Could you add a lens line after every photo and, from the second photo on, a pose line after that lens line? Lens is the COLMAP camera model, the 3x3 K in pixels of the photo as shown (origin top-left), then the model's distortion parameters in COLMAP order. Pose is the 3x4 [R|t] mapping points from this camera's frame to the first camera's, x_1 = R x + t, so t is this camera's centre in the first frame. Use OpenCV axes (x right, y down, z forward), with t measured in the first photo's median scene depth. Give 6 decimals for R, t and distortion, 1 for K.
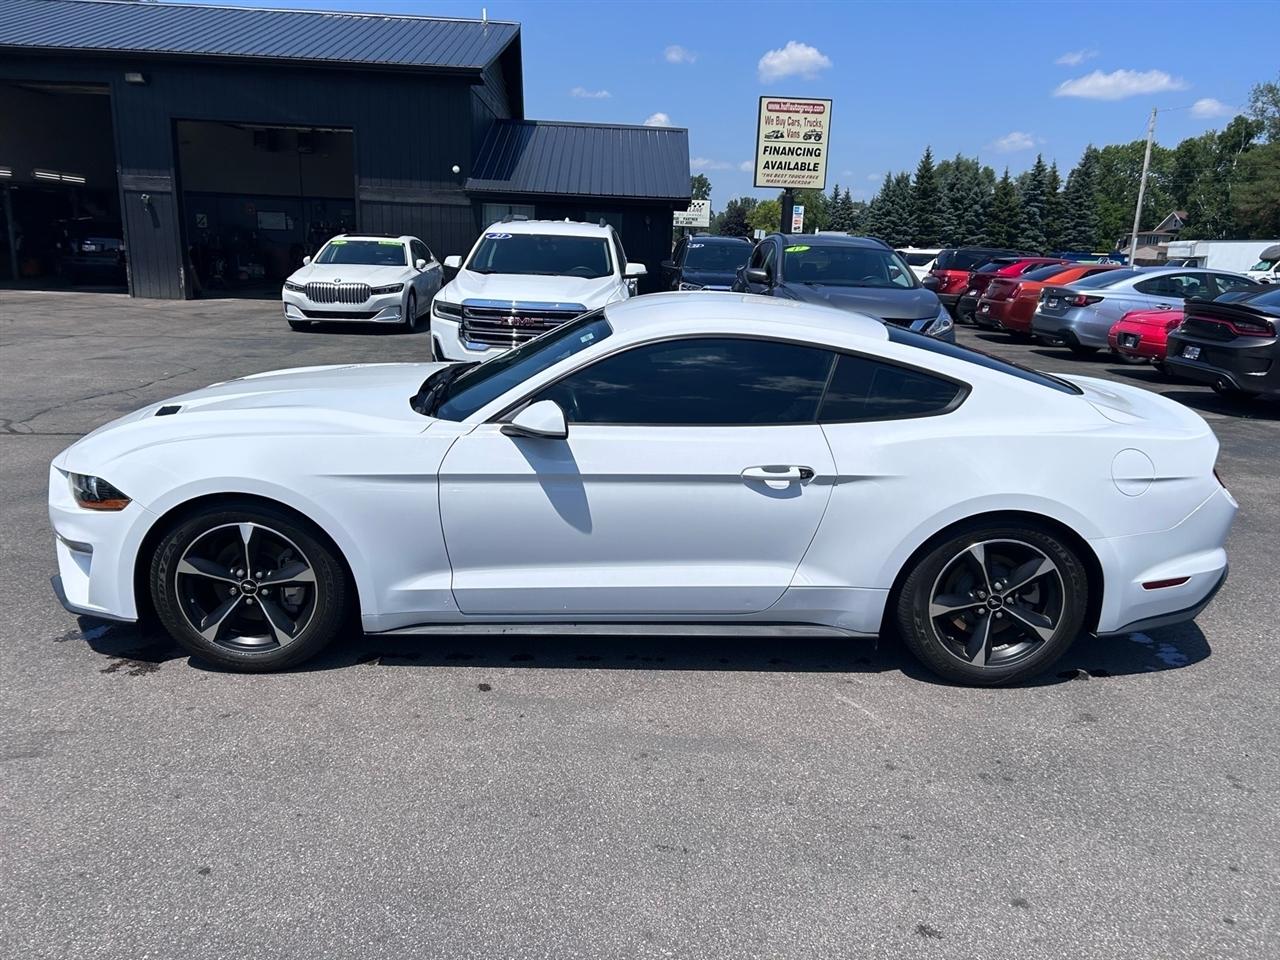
lens RADIAL K [[960.4, 0, 644.4], [0, 960.4, 482.2], [0, 0, 1]] dist [0.067775, -0.080880]
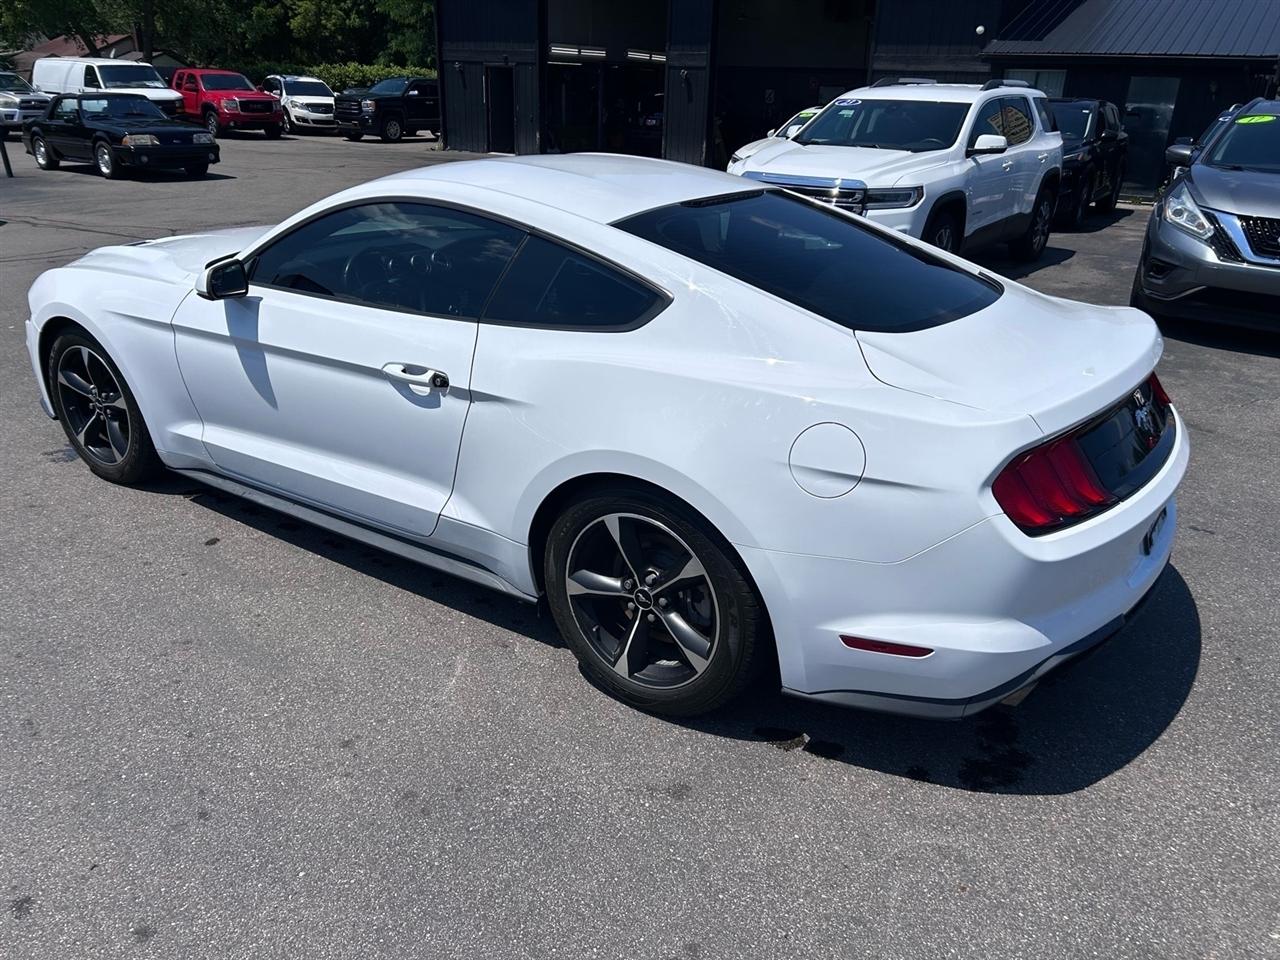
lens RADIAL K [[953.8, 0, 647.8], [0, 953.8, 486.4], [0, 0, 1]] dist [0.061499, -0.067149]
pose [[0.814714, 0.213125, -0.539276, 0.737879], [-0.147396, 0.975575, 0.162874, -0.076784], [0.560817, -0.053209, 0.826229, 0.415160]]
